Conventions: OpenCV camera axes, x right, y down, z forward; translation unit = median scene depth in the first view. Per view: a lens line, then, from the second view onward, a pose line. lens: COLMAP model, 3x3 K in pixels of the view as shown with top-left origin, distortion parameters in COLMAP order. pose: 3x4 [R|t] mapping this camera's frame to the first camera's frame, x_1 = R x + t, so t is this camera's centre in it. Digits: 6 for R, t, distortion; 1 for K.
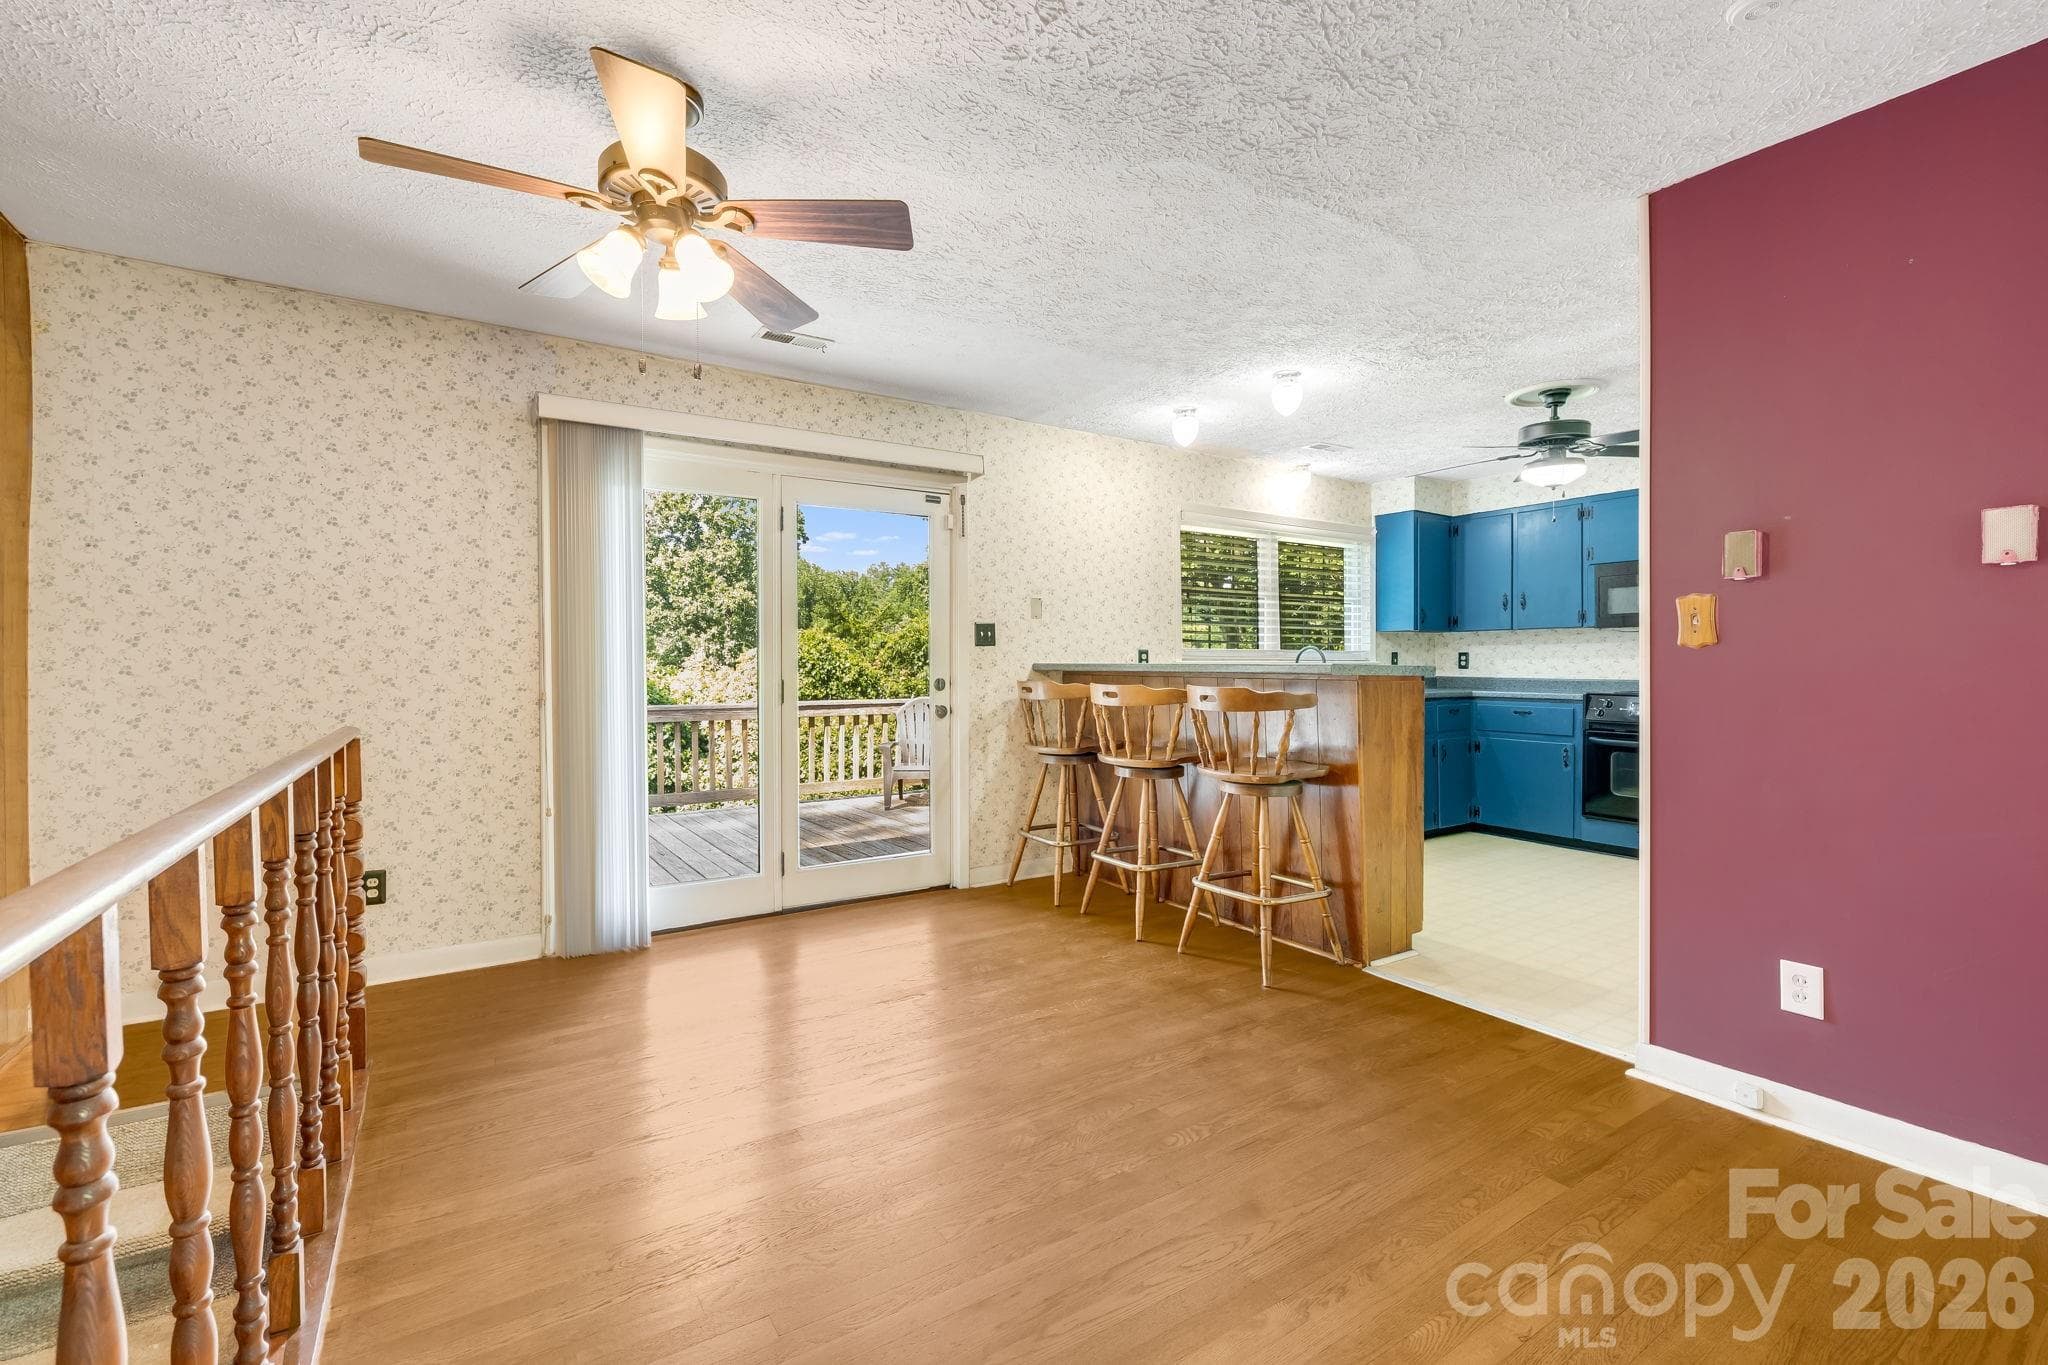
lens RADIAL K [[866.2, 0, 1001.0], [0, 866.2, 672.8], [0, 0, 1]] dist [0.000643, 0.000004]
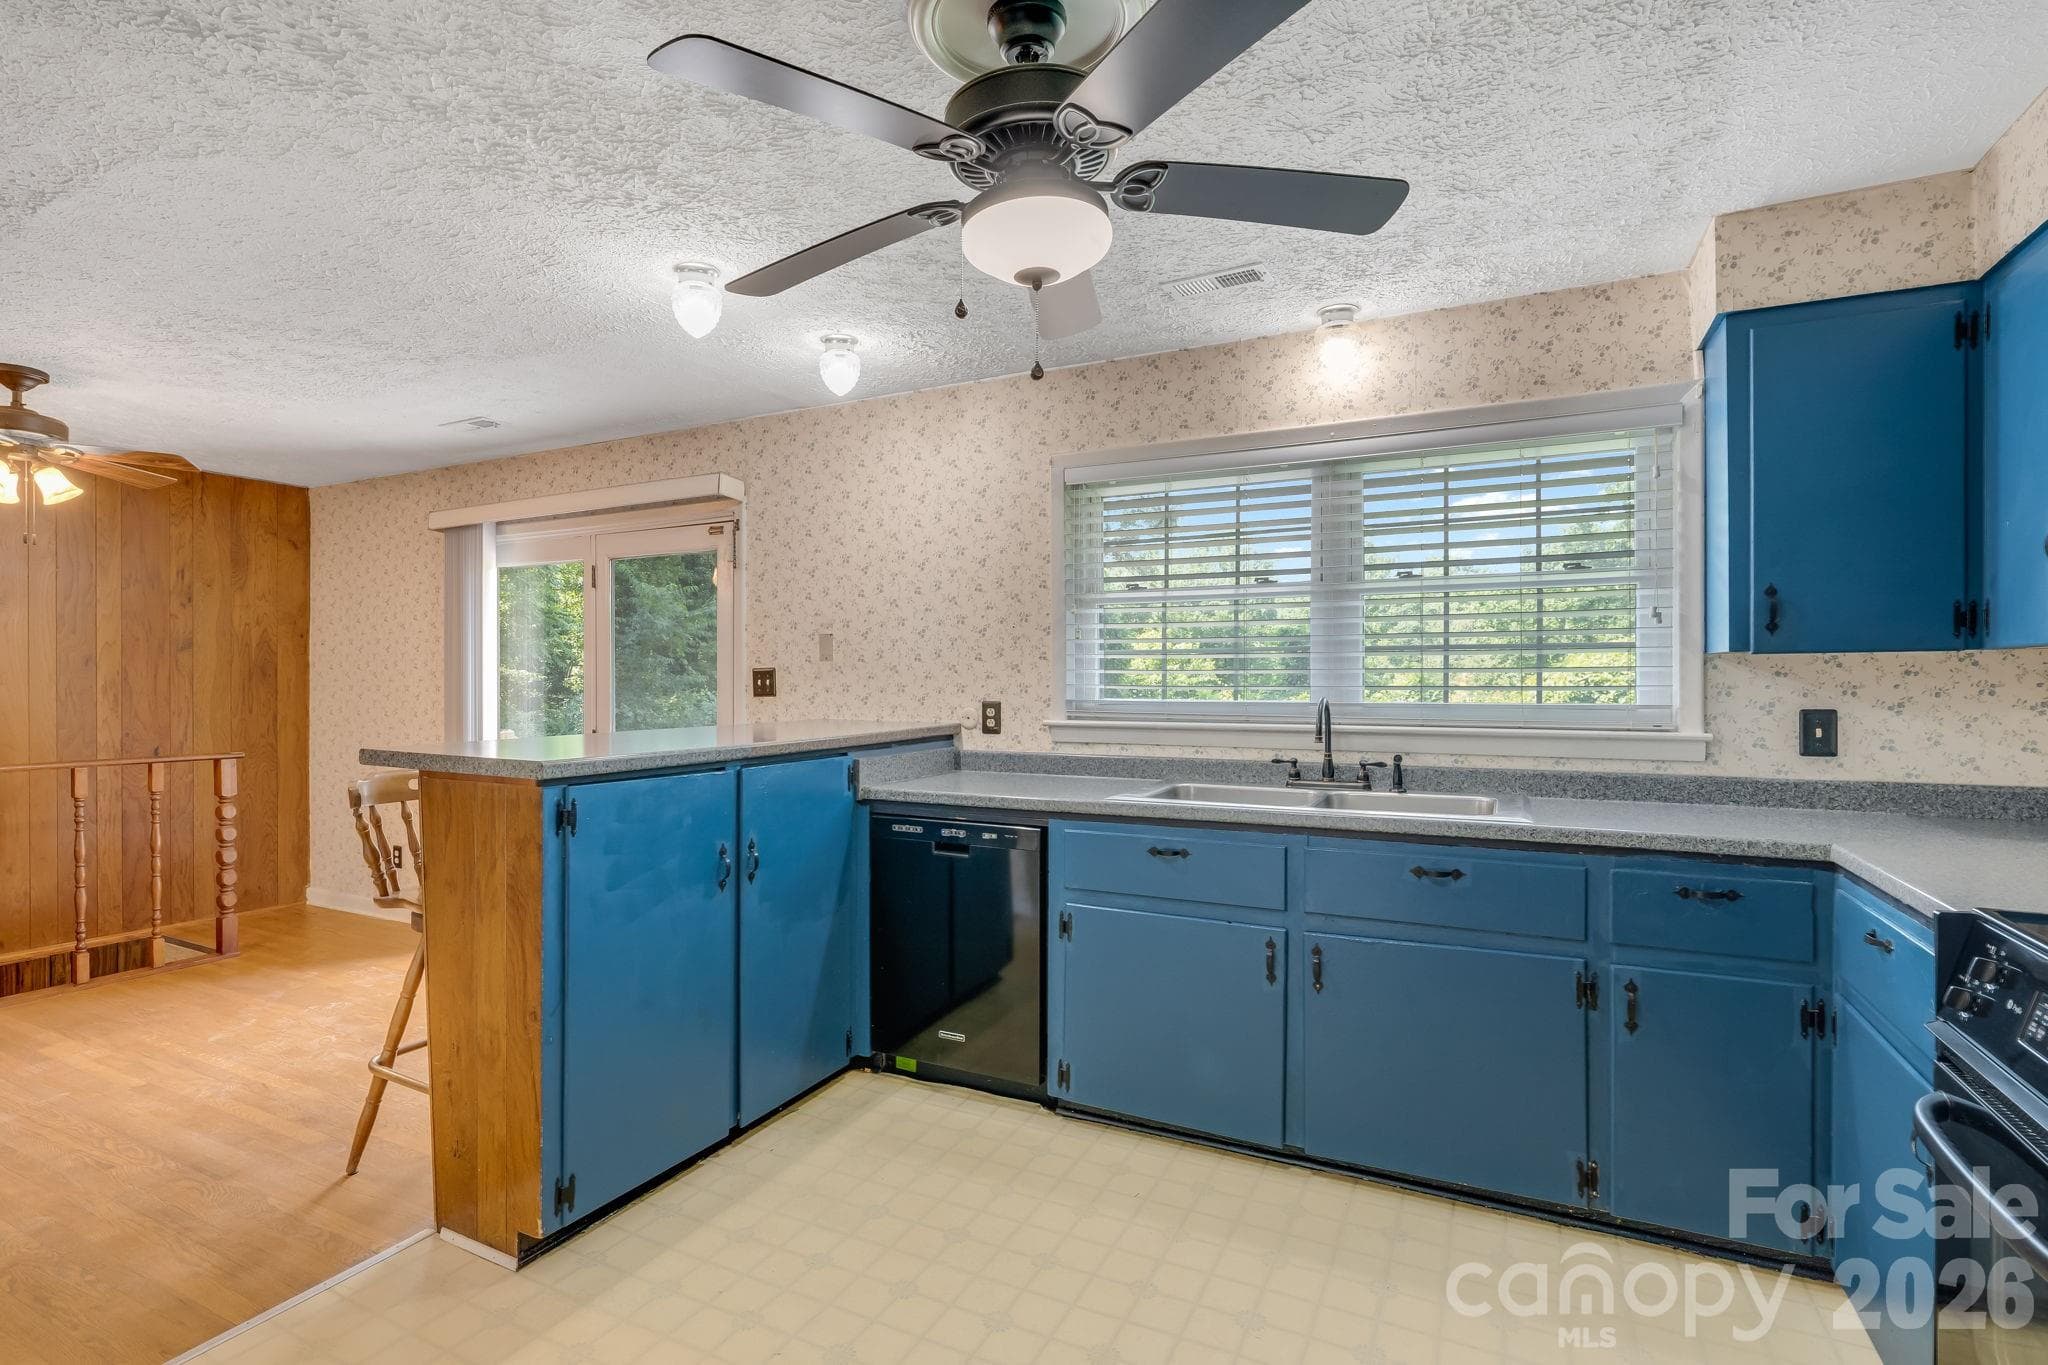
lens RADIAL K [[990.5, 0, 1004.9], [0, 990.5, 686.4], [0, 0, 1]] dist [-0.000221, 0.001846]
pose [[0.503263, 0.005769, -0.864114, 0.923732], [-0.007664, 0.999968, 0.002213, -0.045519], [0.864099, 0.005508, 0.503291, 0.736031]]
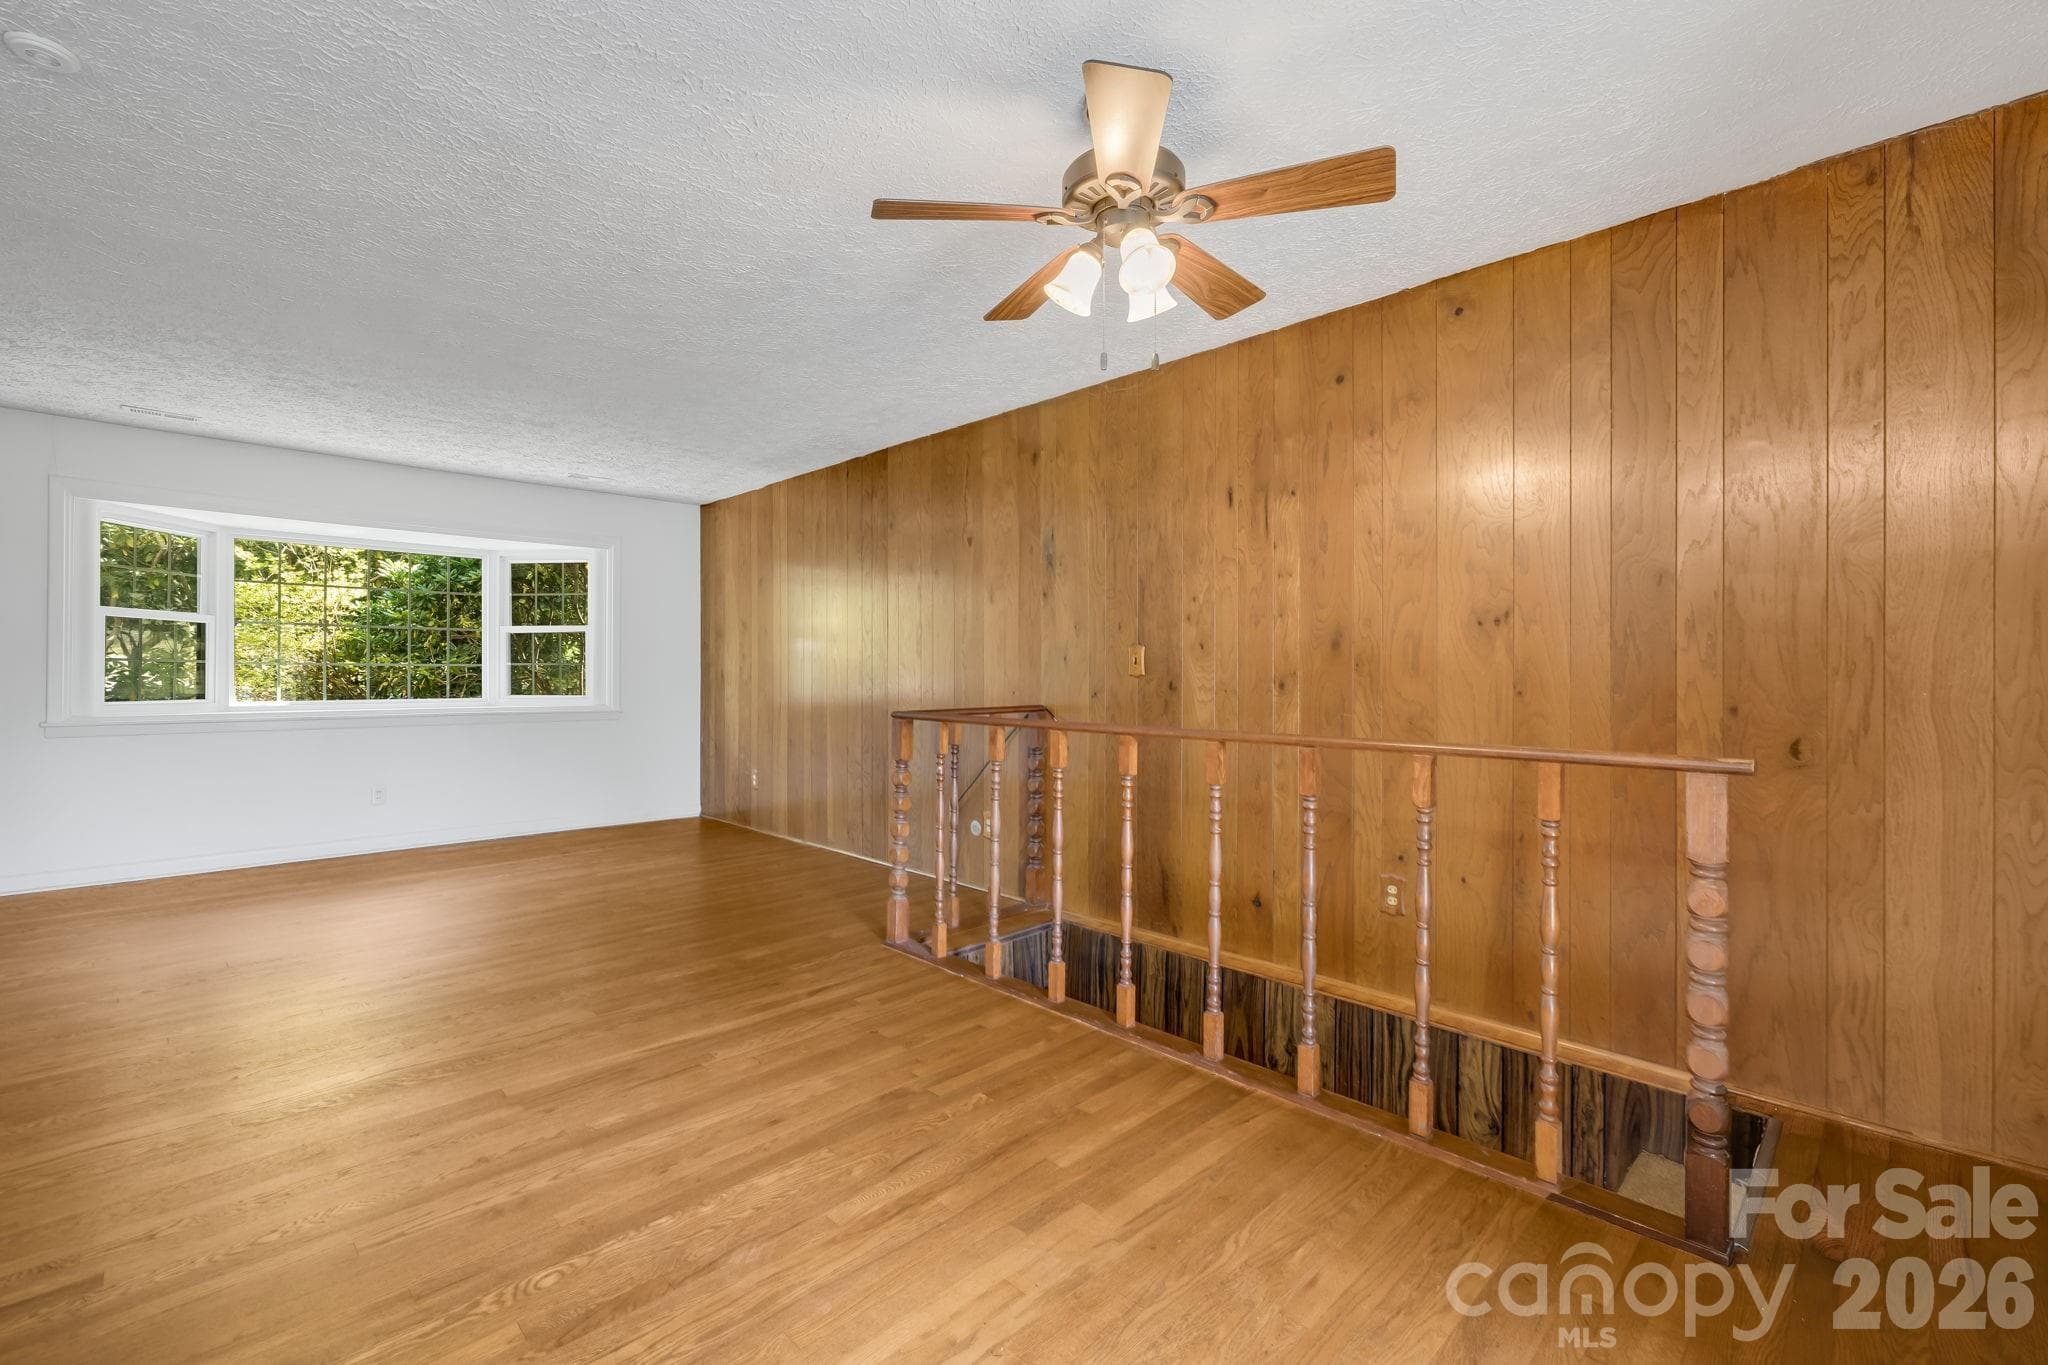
lens RADIAL K [[879.3, 0, 994.0], [0, 879.3, 669.3], [0, 0, 1]] dist [0.000802, -0.000088]
pose [[-0.980911, 0.000989, -0.194454, -0.022429], [-0.000134, 0.999983, 0.005759, -0.008077], [0.194456, 0.005675, -0.980895, 0.875283]]
